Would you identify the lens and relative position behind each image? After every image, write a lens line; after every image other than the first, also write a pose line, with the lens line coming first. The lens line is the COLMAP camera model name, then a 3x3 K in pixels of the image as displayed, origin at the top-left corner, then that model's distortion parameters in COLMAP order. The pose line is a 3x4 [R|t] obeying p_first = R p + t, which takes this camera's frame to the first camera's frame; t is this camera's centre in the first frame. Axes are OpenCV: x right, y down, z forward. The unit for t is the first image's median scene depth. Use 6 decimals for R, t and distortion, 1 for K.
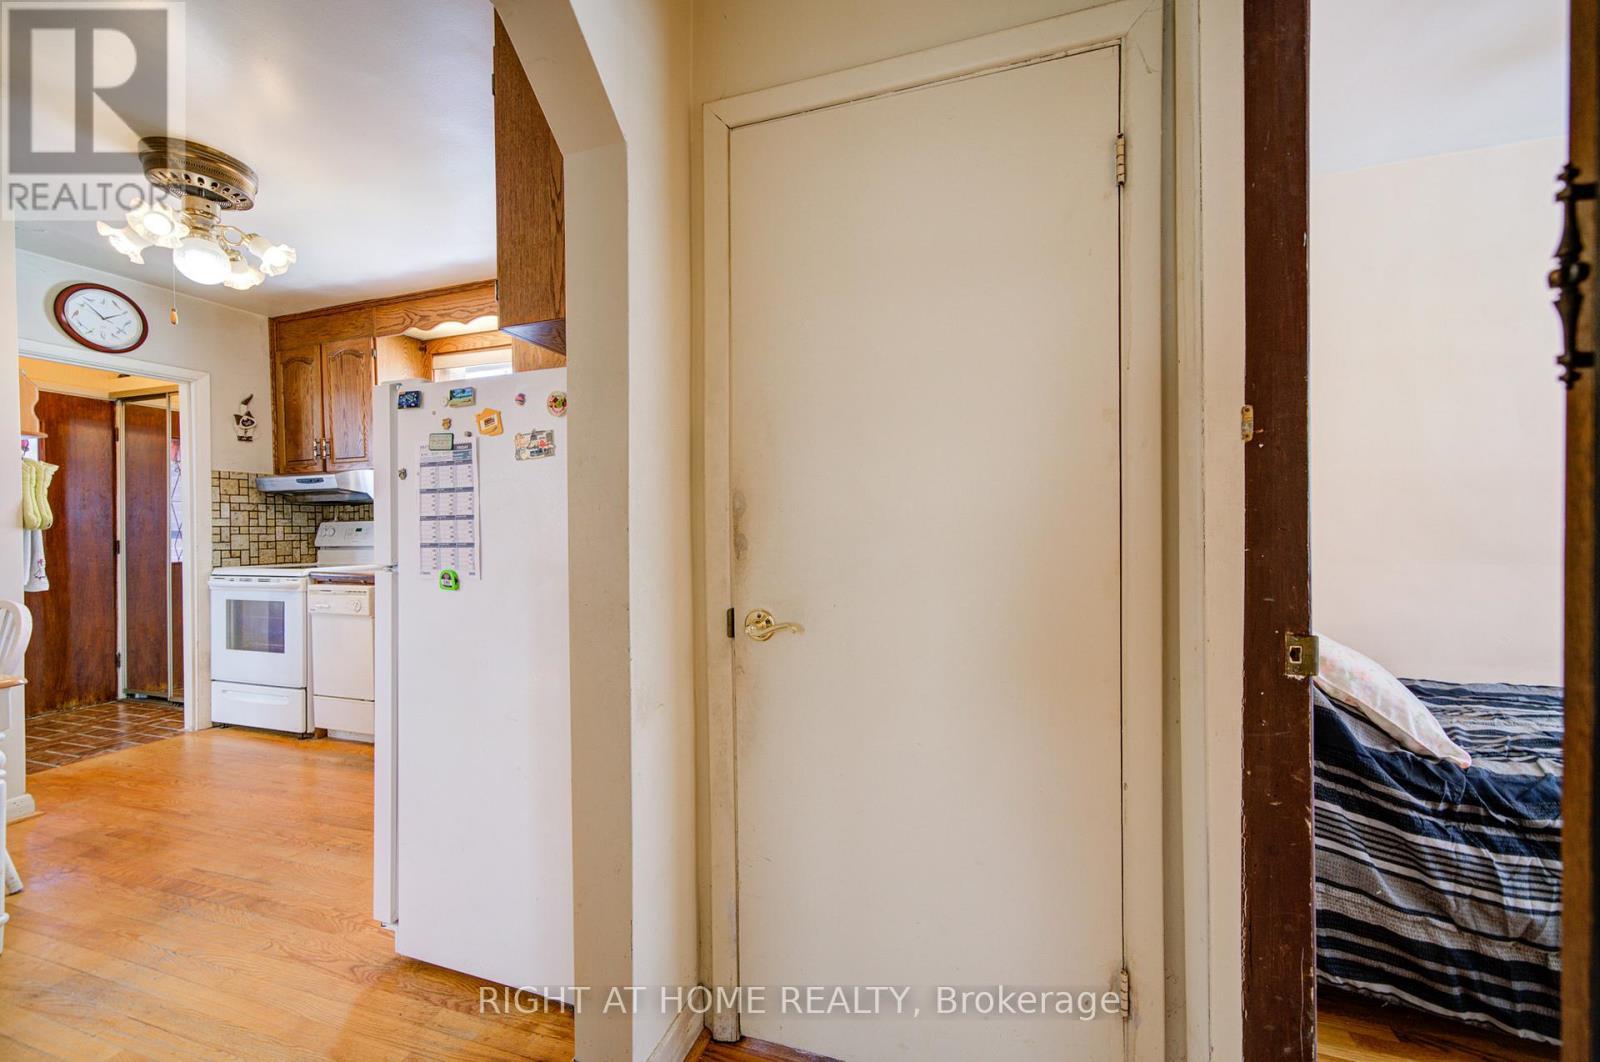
lens RADIAL K [[613.5, 0, 801.6], [0, 613.5, 529.3], [0, 0, 1]] dist [0.001559, 0.000657]
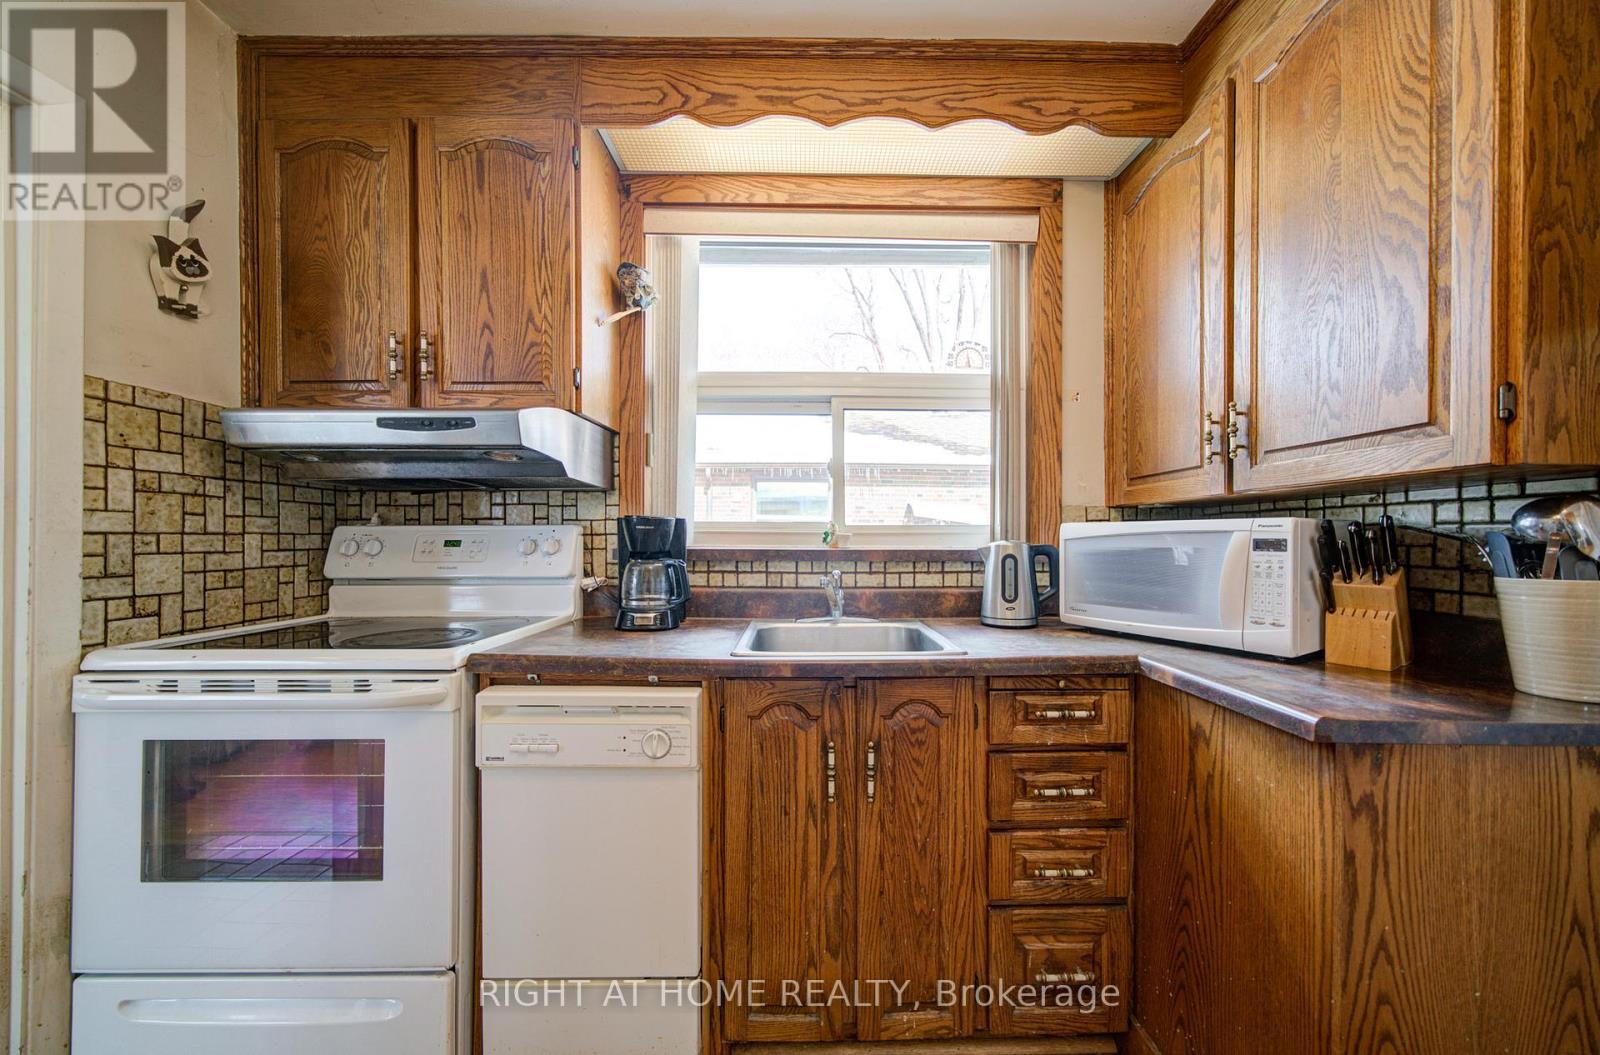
lens RADIAL K [[536.6, 0, 801.8], [0, 536.6, 534.5], [0, 0, 1]] dist [-0.004689, -0.000010]
pose [[0.944283, 0.011583, 0.328929, -0.641503], [-0.008367, 0.999902, -0.011191, -0.003631], [-0.329027, 0.007815, 0.944288, 0.552048]]
